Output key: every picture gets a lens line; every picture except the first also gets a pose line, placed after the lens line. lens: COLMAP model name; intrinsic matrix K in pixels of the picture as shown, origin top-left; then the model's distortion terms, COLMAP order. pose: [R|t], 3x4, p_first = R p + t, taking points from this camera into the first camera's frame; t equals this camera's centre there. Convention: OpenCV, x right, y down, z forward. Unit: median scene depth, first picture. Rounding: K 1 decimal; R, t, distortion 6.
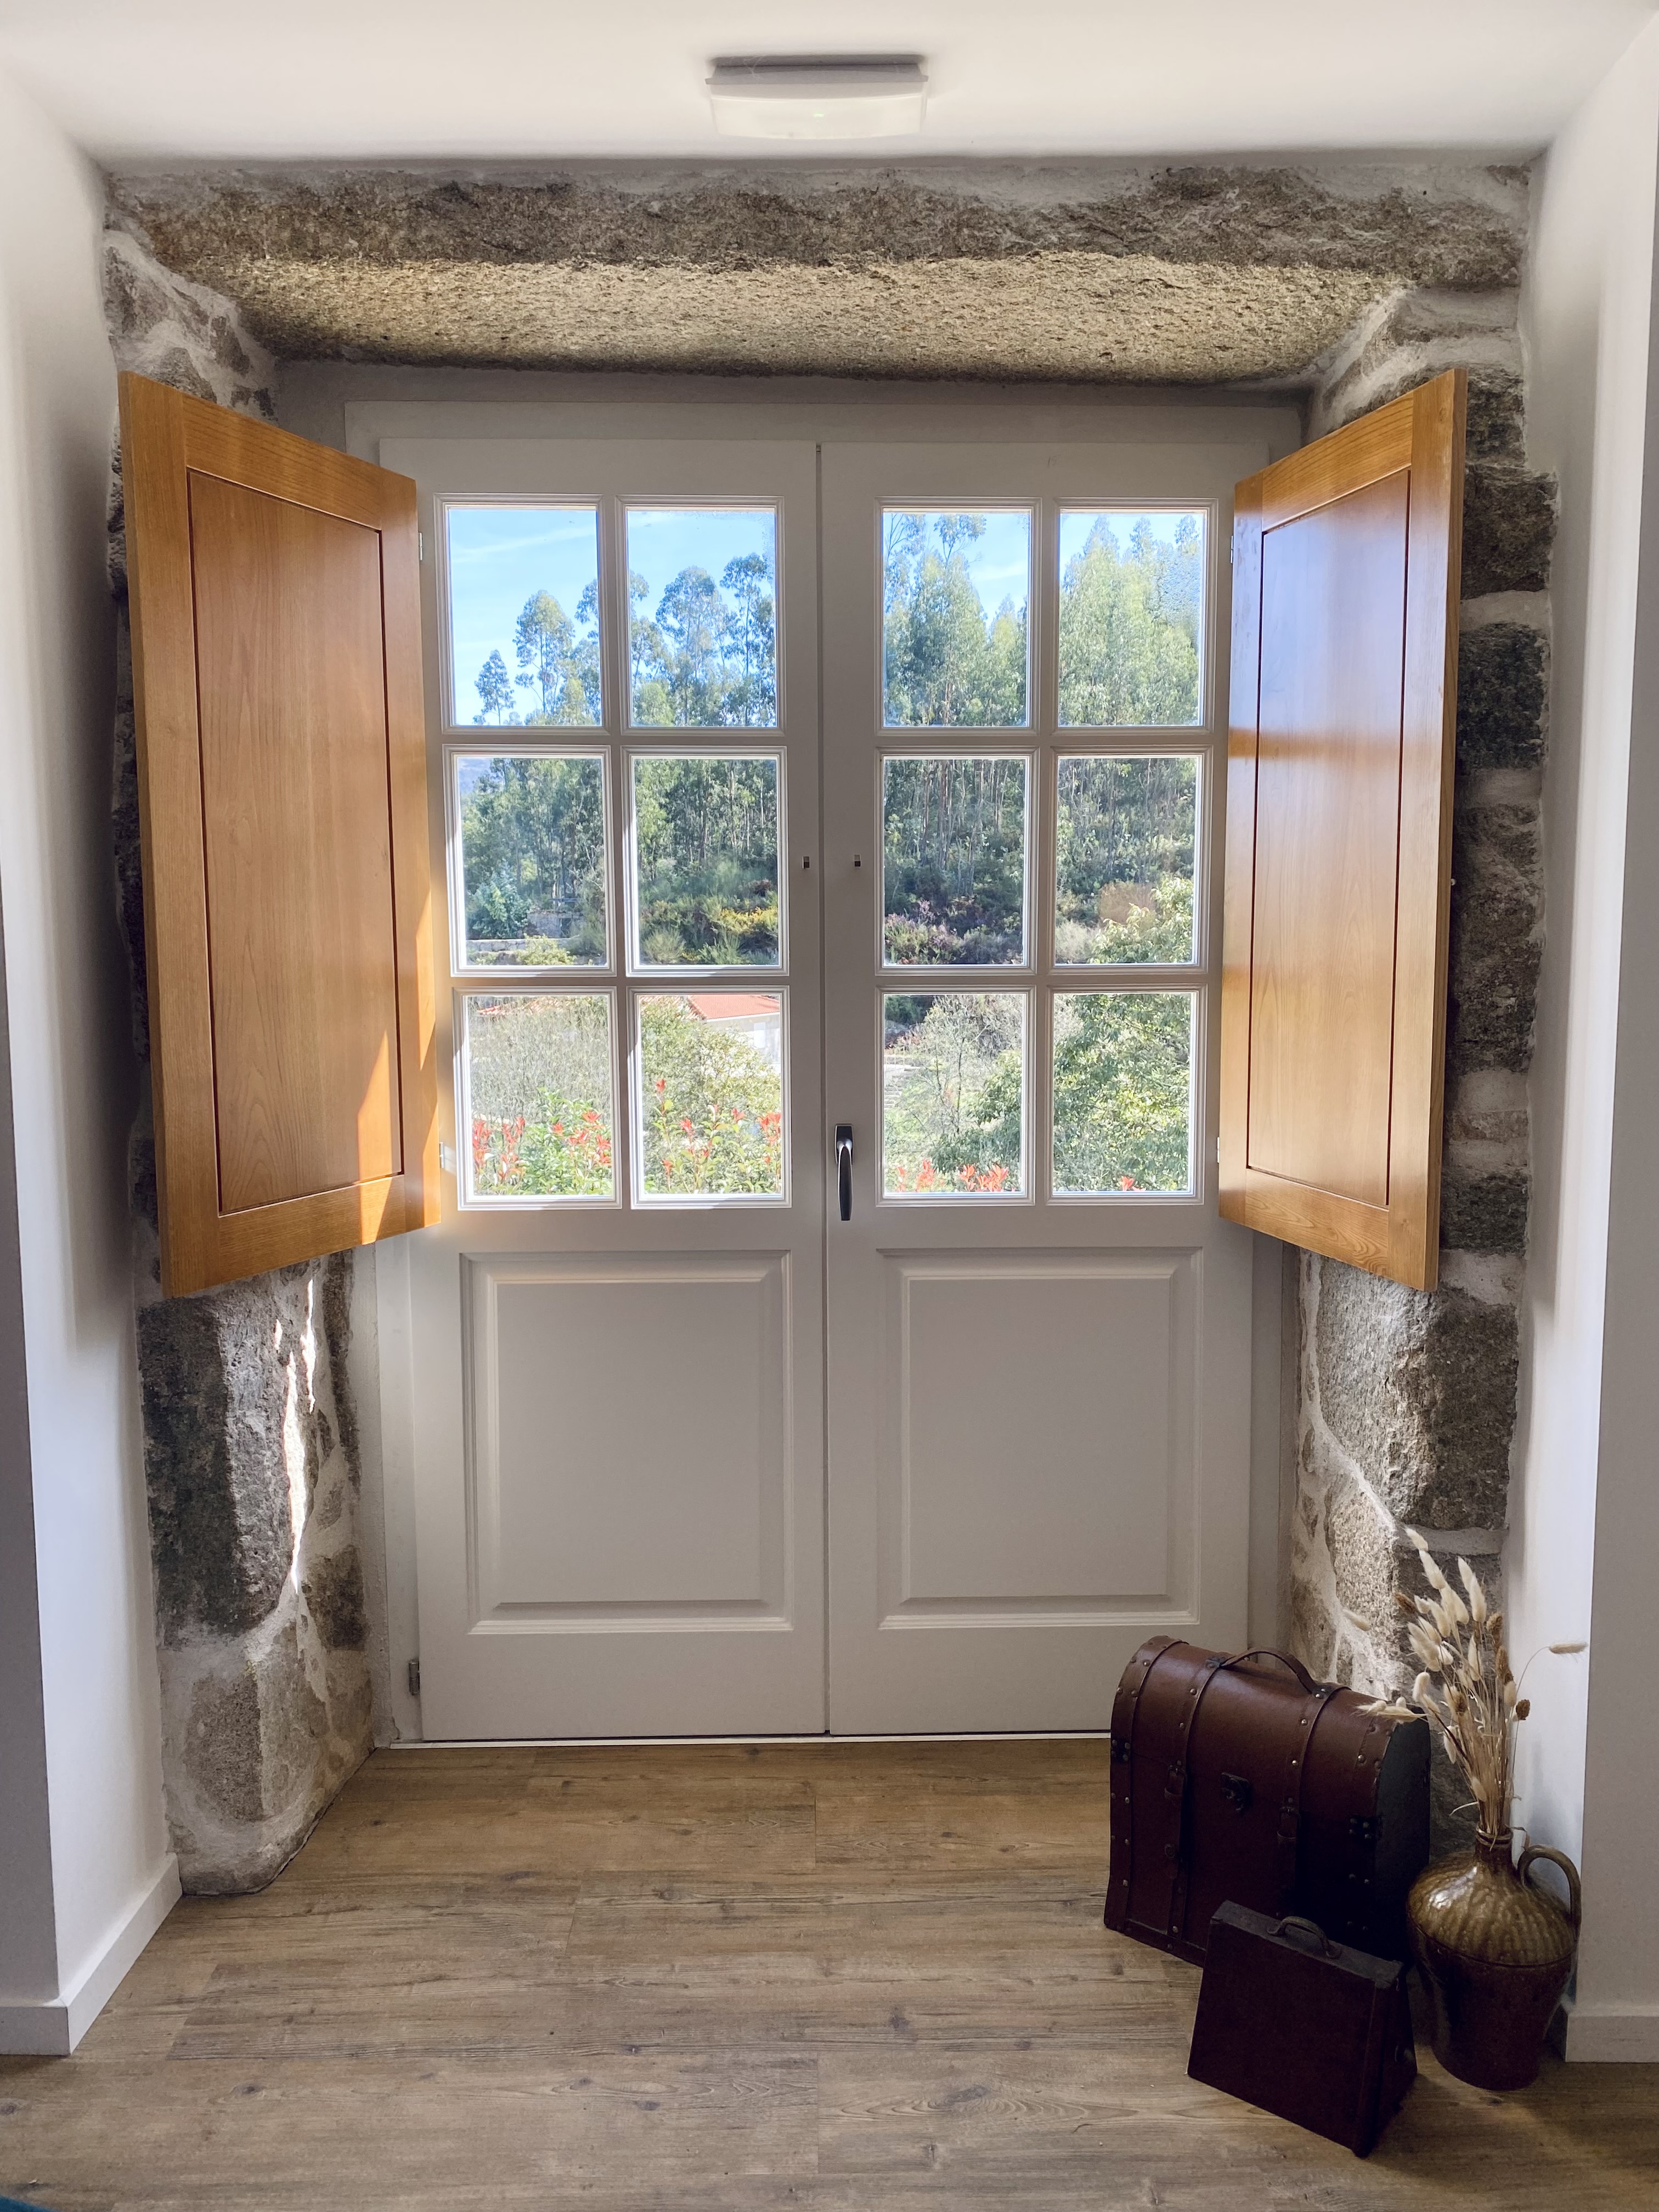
lens RADIAL K [[1800.6, 0, 824.8], [0, 1800.6, 1115.4], [0, 0, 1]] dist [0.039529, -0.018254]
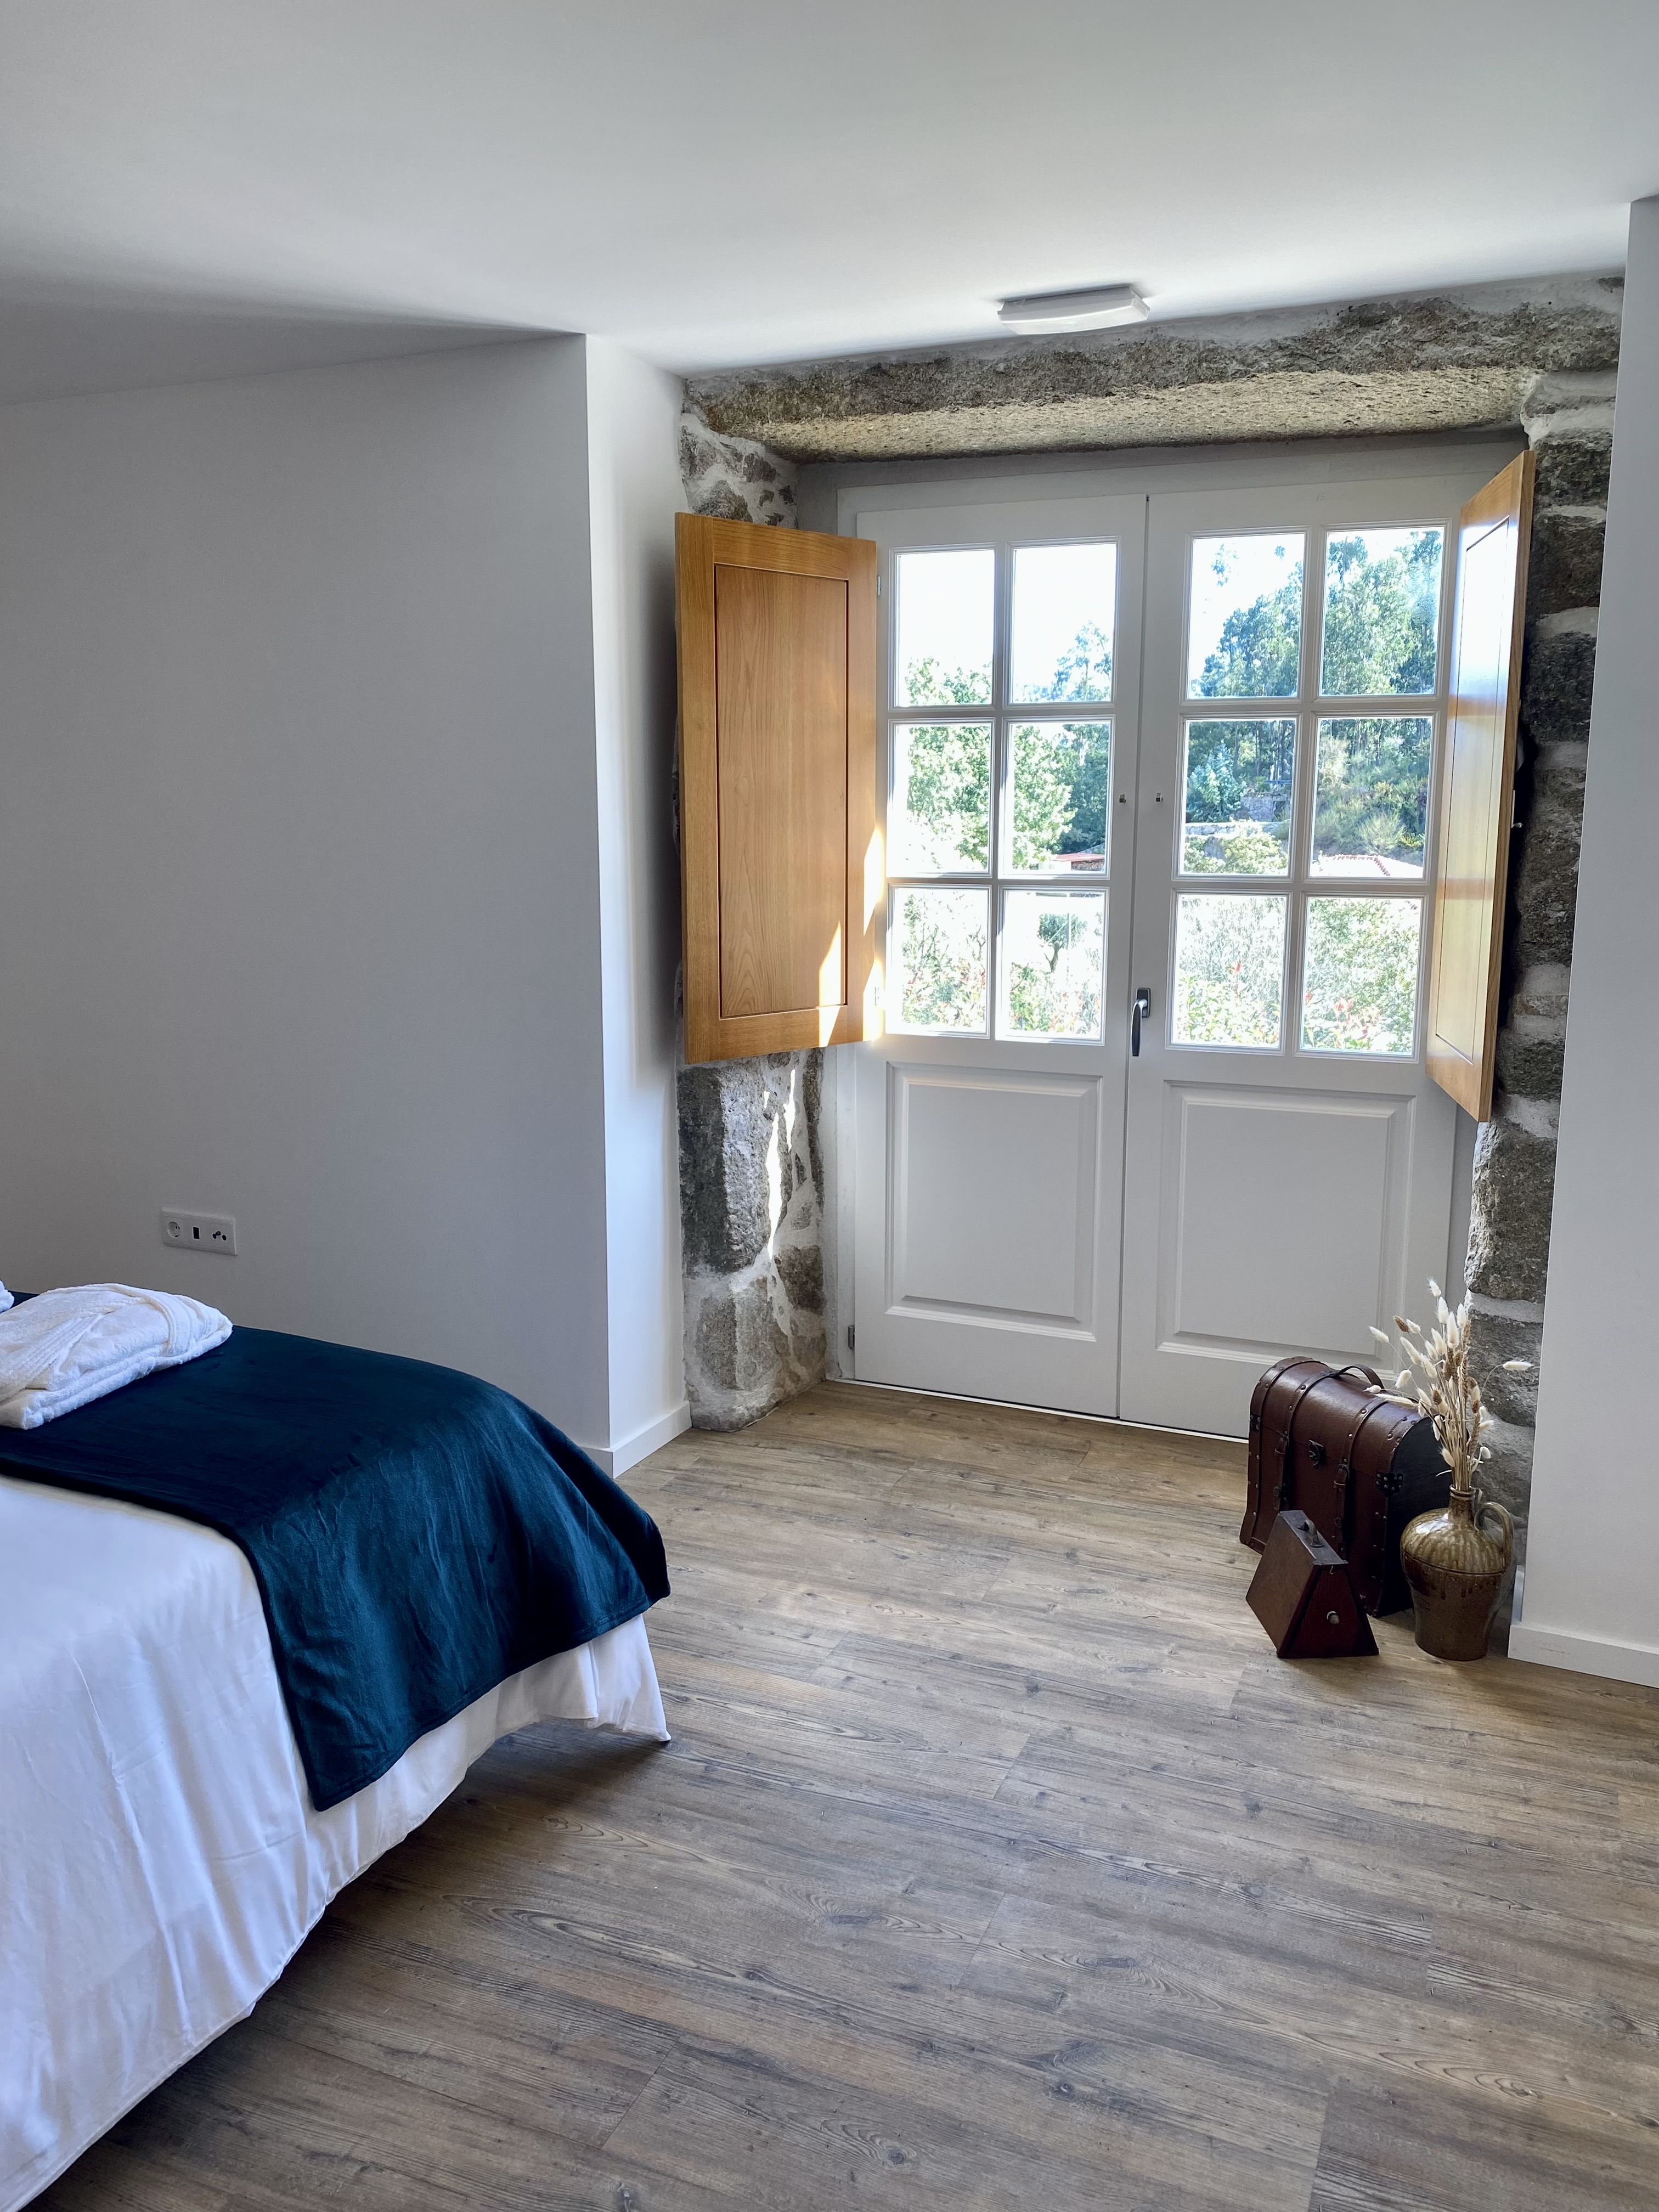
lens RADIAL K [[2015.8, 0, 826.3], [0, 2015.8, 1162.3], [0, 0, 1]] dist [0.276998, -0.395710]
pose [[0.905561, 0.089817, -0.414599, 0.524085], [-0.058396, 0.994418, 0.087879, 0.017034], [0.420177, -0.055369, 0.905751, -0.639252]]
